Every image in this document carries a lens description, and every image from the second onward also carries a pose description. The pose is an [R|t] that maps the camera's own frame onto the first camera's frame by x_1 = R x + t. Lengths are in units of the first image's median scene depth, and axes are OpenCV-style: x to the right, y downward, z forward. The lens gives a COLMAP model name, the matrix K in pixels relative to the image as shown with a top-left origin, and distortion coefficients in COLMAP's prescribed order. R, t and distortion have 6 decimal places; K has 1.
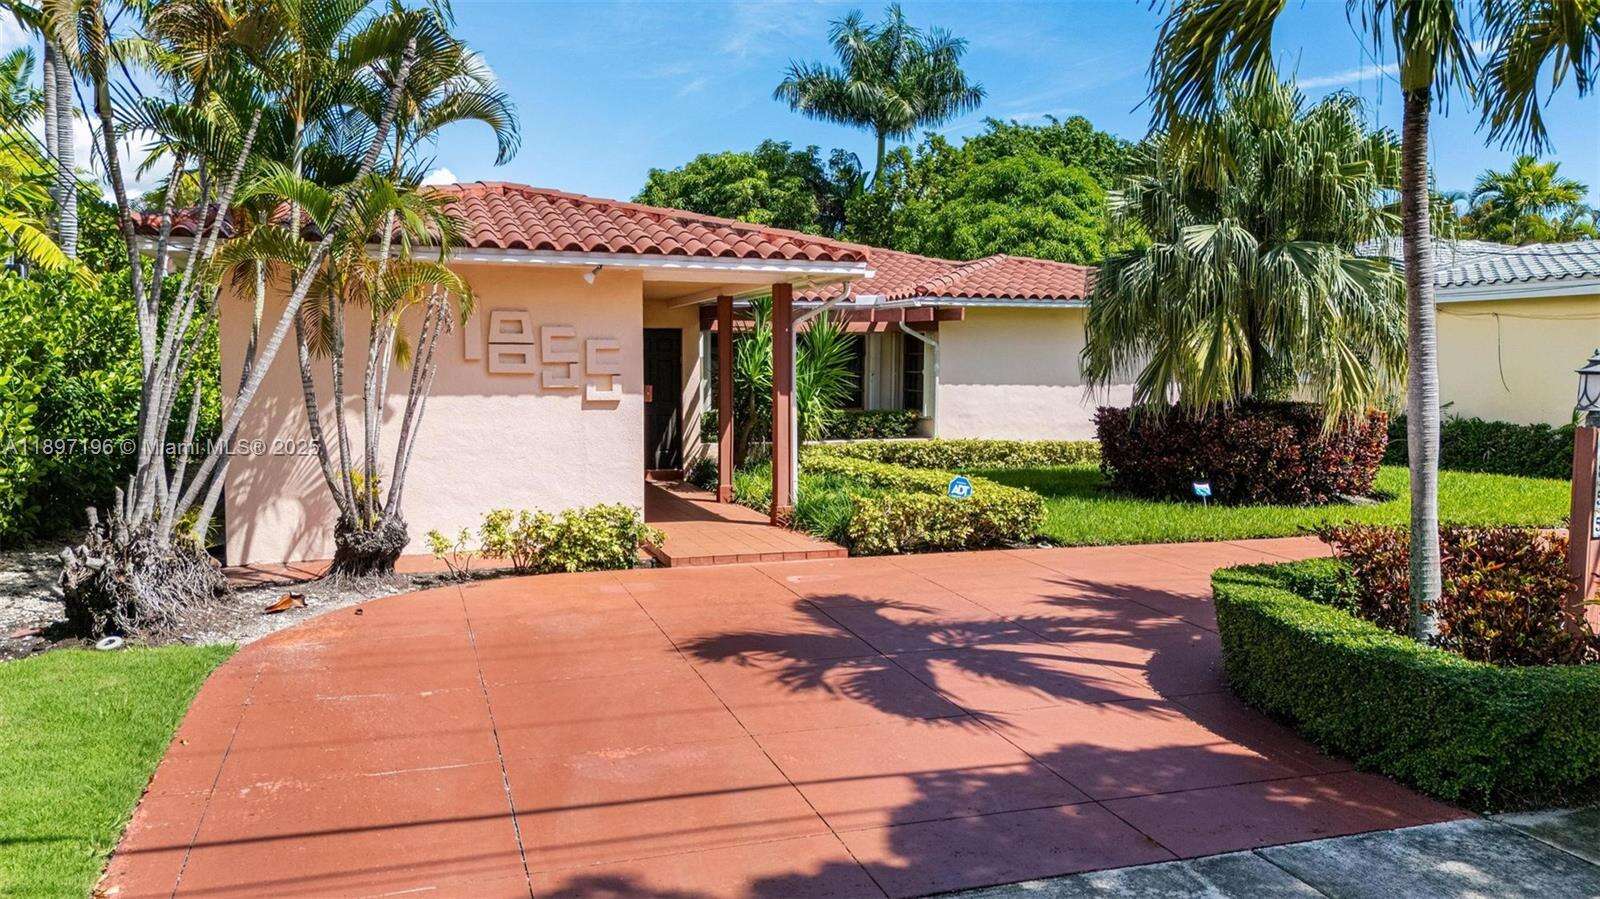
lens RADIAL K [[1175.3, 0, 800.2], [0, 1175.3, 447.8], [0, 0, 1]] dist [0.078993, -0.086446]
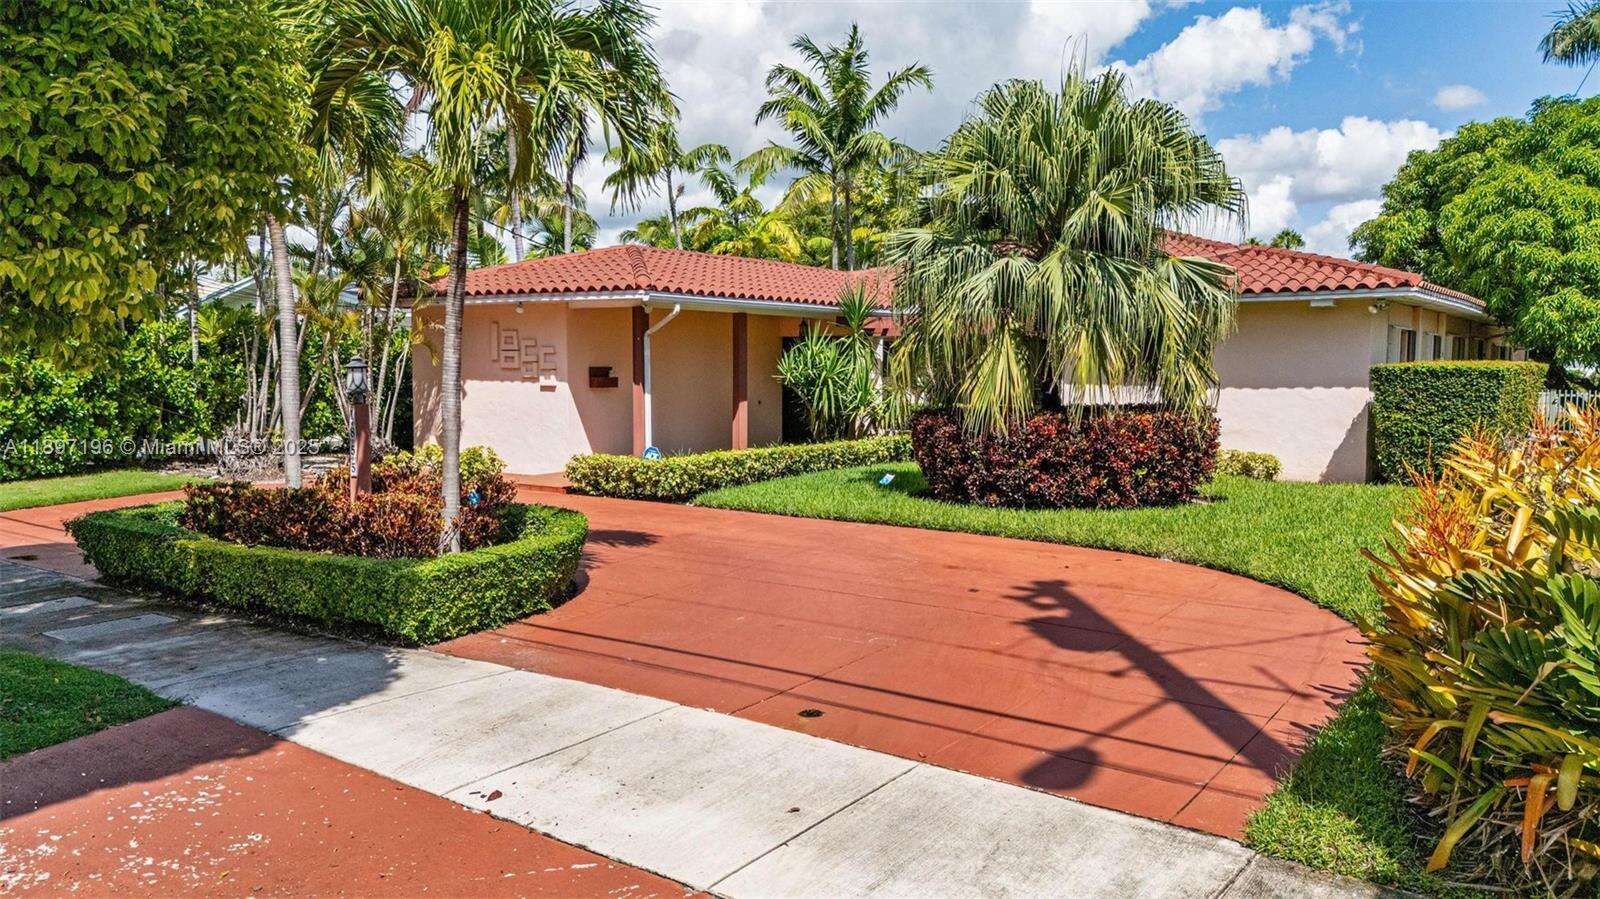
lens RADIAL K [[1175.3, 0, 799.8], [0, 1175.3, 450.4], [0, 0, 1]] dist [0.078993, -0.086446]
pose [[0.602286, 0.063012, -0.795789, 1.309686], [-0.058674, 0.997678, 0.034591, -0.028237], [0.796121, 0.025858, 0.604585, 0.312682]]
